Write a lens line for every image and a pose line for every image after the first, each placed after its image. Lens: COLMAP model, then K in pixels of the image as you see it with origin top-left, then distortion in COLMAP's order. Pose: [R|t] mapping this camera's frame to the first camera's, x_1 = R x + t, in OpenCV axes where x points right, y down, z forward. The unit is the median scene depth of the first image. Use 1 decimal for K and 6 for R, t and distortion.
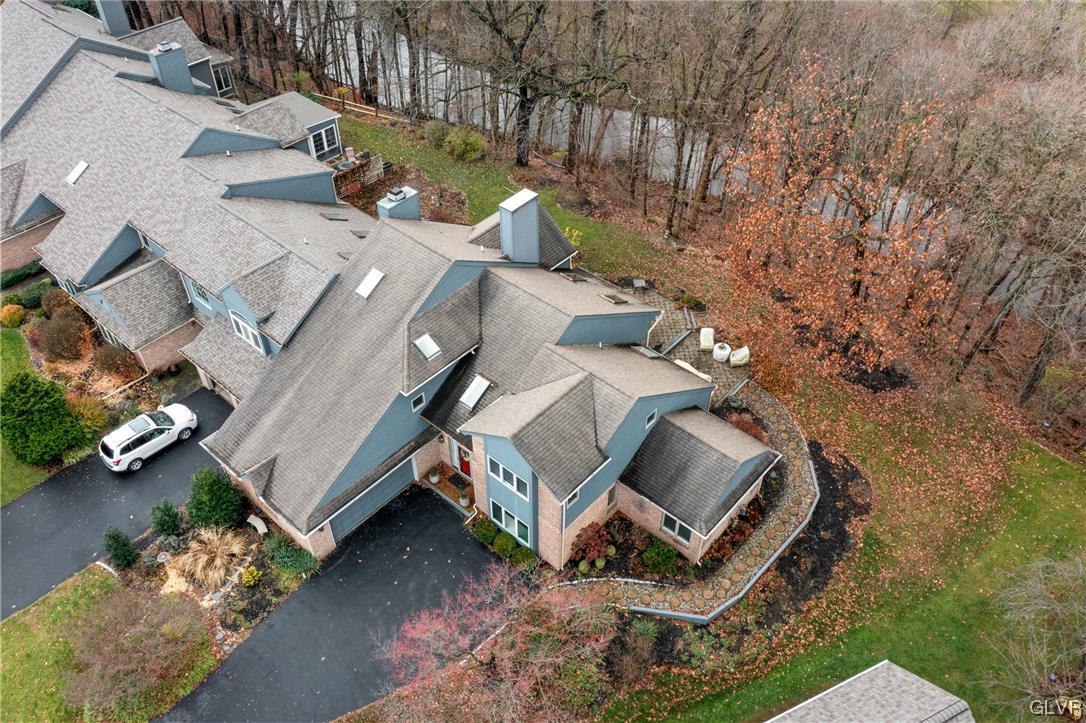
lens RADIAL K [[858.5, 0, 543.0], [0, 858.5, 361.5], [0, 0, 1]] dist [0.006556, 0.003711]
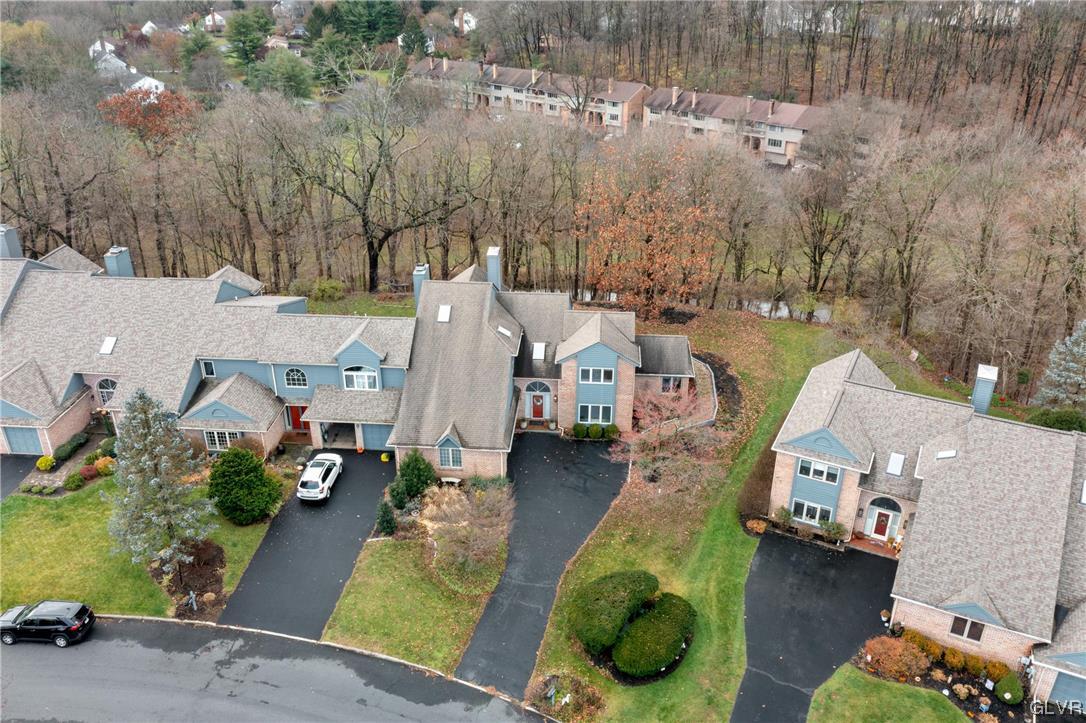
lens RADIAL K [[858.5, 0, 543.0], [0, 858.5, 361.5], [0, 0, 1]] dist [0.006556, 0.003711]
pose [[0.792022, -0.270599, 0.547245, -0.903060], [0.414486, 0.896482, -0.156594, 0.289372], [-0.448221, 0.350852, 0.822193, -0.286386]]
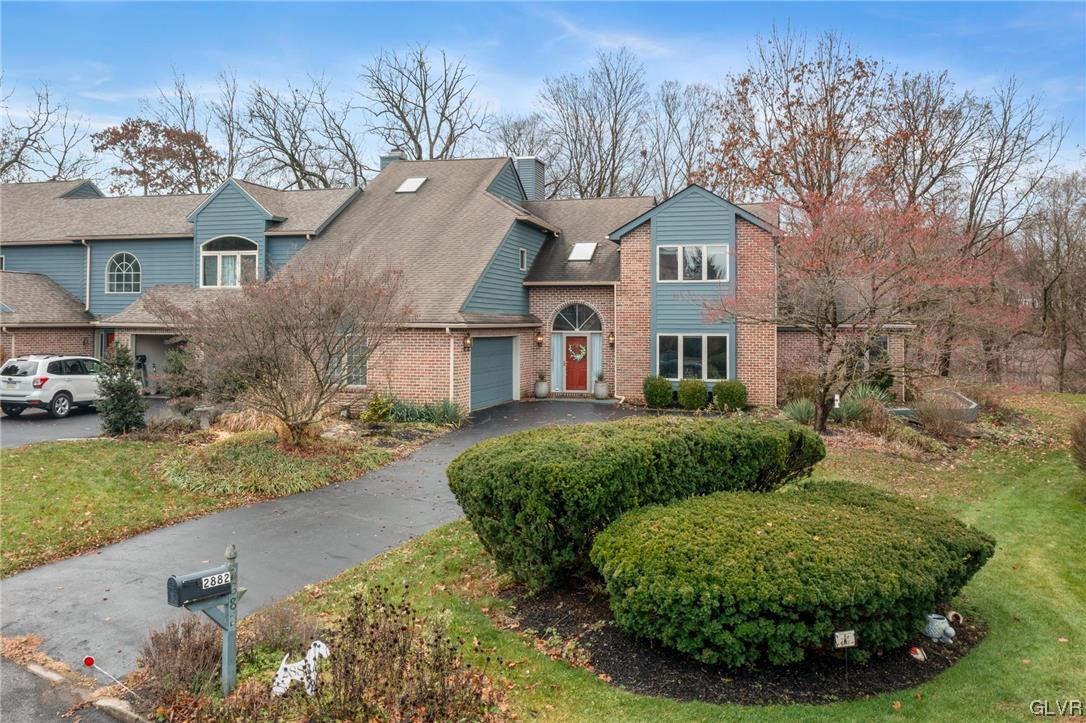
lens RADIAL K [[915.8, 0, 543.0], [0, 915.8, 361.5], [0, 0, 1]] dist [-0.001663, -0.000195]
pose [[0.898221, 0.005745, 0.439506, -0.469416], [0.293867, 0.735733, -0.610196, 0.589651], [-0.326864, 0.677247, 0.659163, 0.488731]]
